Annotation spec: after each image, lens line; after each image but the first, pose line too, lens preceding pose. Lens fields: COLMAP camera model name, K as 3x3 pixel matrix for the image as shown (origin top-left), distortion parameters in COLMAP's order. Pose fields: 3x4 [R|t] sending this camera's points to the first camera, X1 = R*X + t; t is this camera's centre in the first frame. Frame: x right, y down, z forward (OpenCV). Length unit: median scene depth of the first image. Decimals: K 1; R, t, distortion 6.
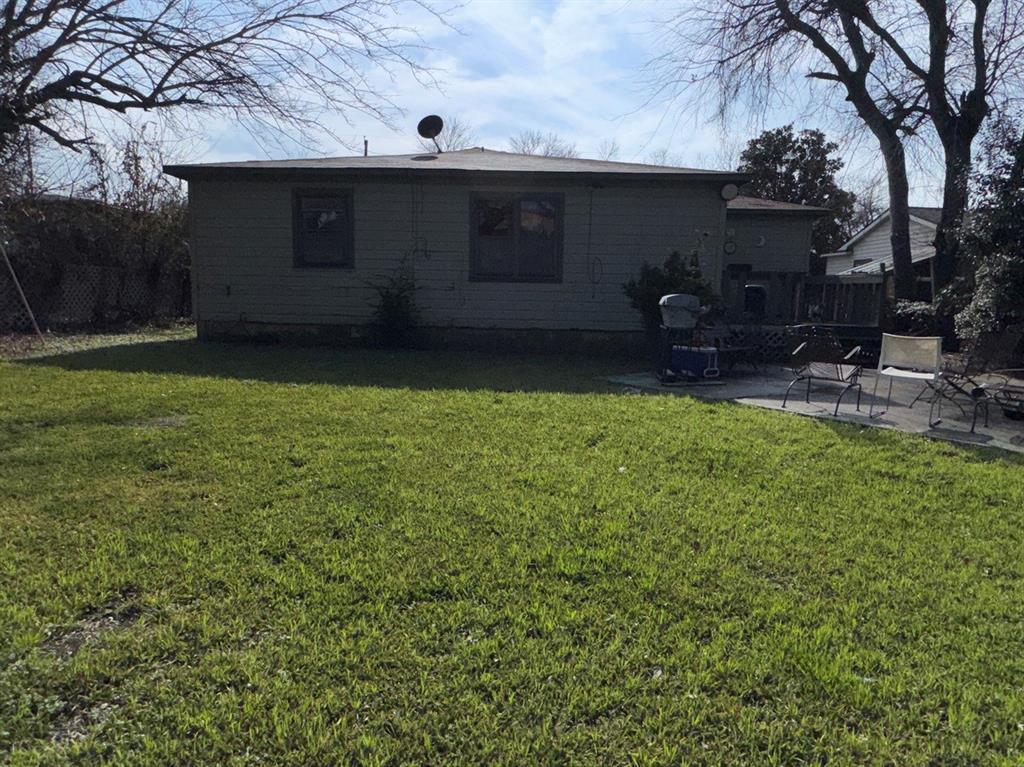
lens RADIAL K [[647.5, 0, 508.7], [0, 647.5, 381.3], [0, 0, 1]] dist [0.000550, 0.002457]
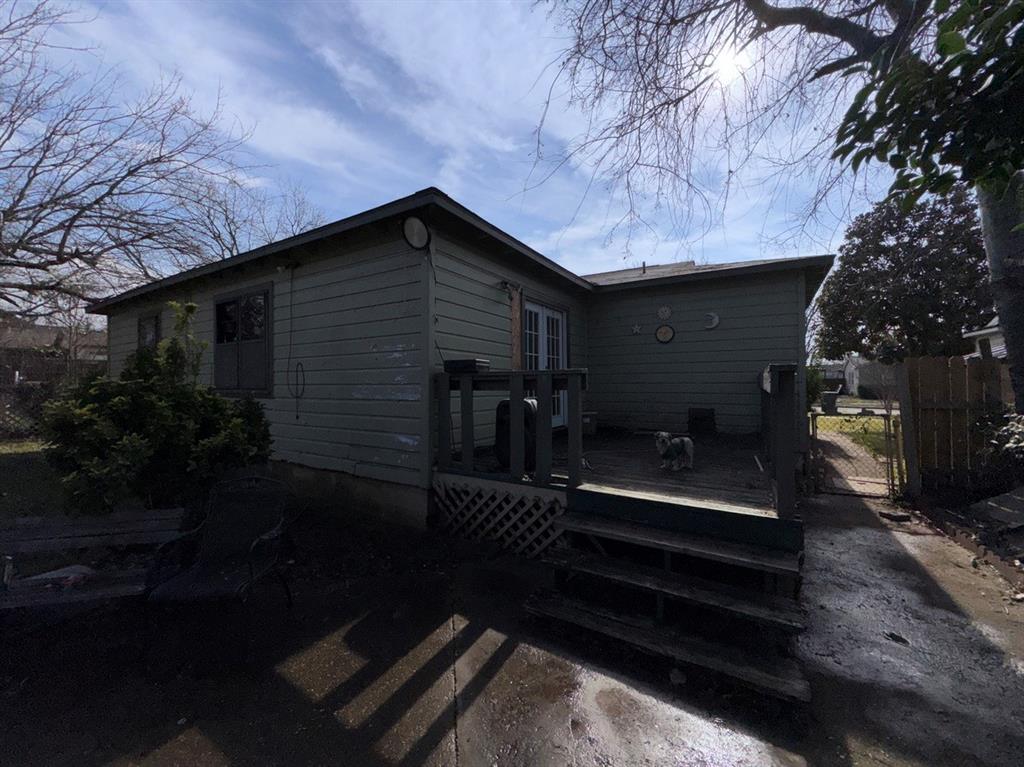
lens RADIAL K [[409.1, 0, 511.4], [0, 409.1, 382.1], [0, 0, 1]] dist [-0.001309, 0.000103]
pose [[0.869216, -0.026616, -0.493716, 0.555003], [-0.040474, 0.991368, -0.124702, -0.122538], [0.492773, 0.128375, 0.860636, 0.728376]]
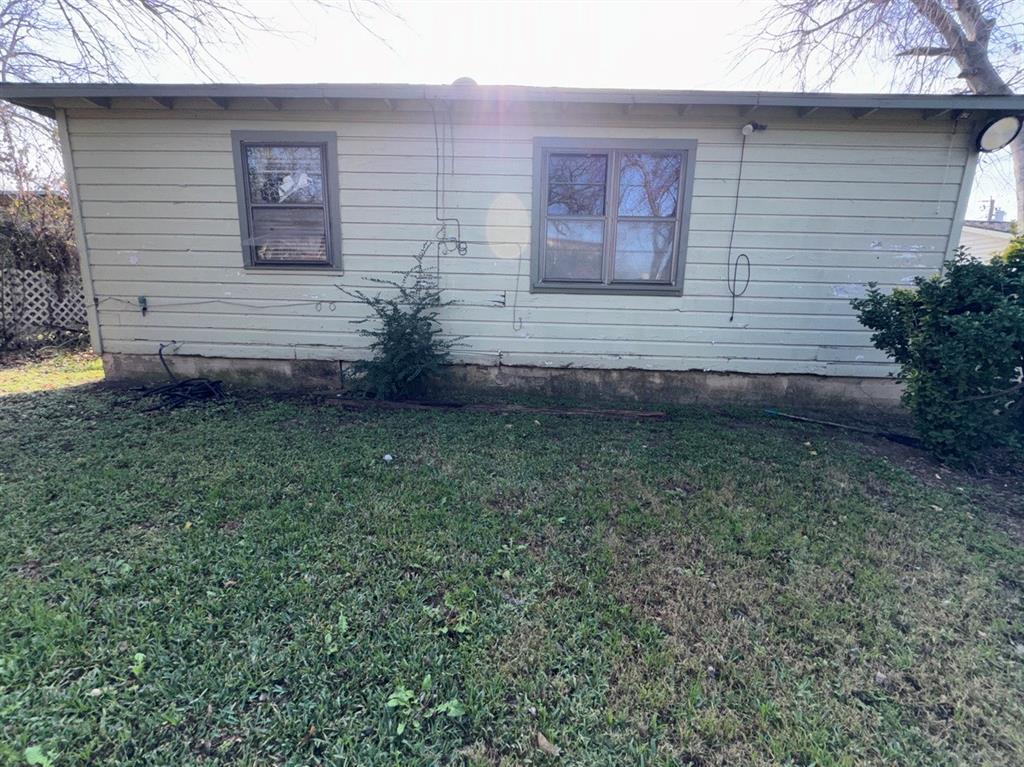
lens RADIAL K [[409.1, 0, 511.4], [0, 409.1, 382.1], [0, 0, 1]] dist [-0.001309, 0.000103]
pose [[0.999987, 0.004981, 0.001317, -0.078833], [-0.005053, 0.998107, 0.061290, -0.093513], [-0.001009, -0.061295, 0.998119, 0.609605]]
